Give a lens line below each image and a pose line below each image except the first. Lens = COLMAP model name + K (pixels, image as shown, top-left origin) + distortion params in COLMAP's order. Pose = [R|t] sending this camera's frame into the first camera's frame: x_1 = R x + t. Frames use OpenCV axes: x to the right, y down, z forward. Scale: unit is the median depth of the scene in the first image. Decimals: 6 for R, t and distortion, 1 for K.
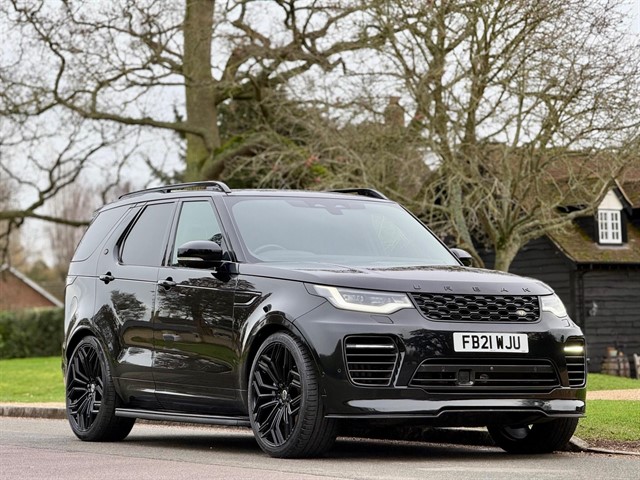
lens RADIAL K [[2175.0, 0, 320.0], [0, 2175.0, 240.0], [0, 0, 1]] dist [0.002298, 2.727916]
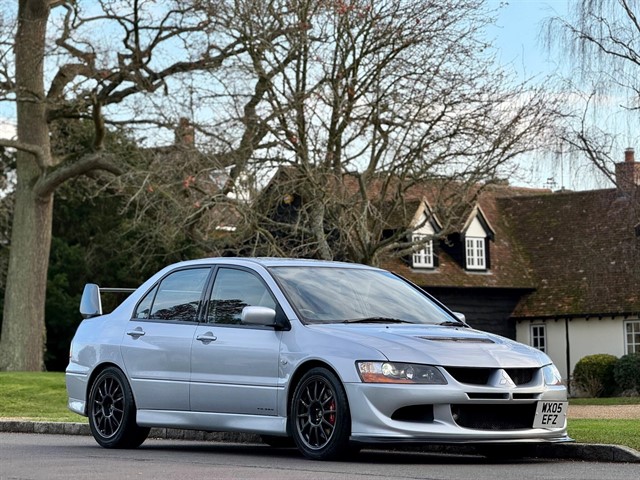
lens RADIAL K [[2175.0, 0, 320.0], [0, 2175.0, 240.0], [0, 0, 1]] dist [0.002298, 2.727916]
pose [[0.992532, 0.013697, 0.121214, -0.148681], [-0.012365, 0.999855, -0.011735, 0.005209], [-0.121358, 0.010149, 0.992557, -0.006068]]
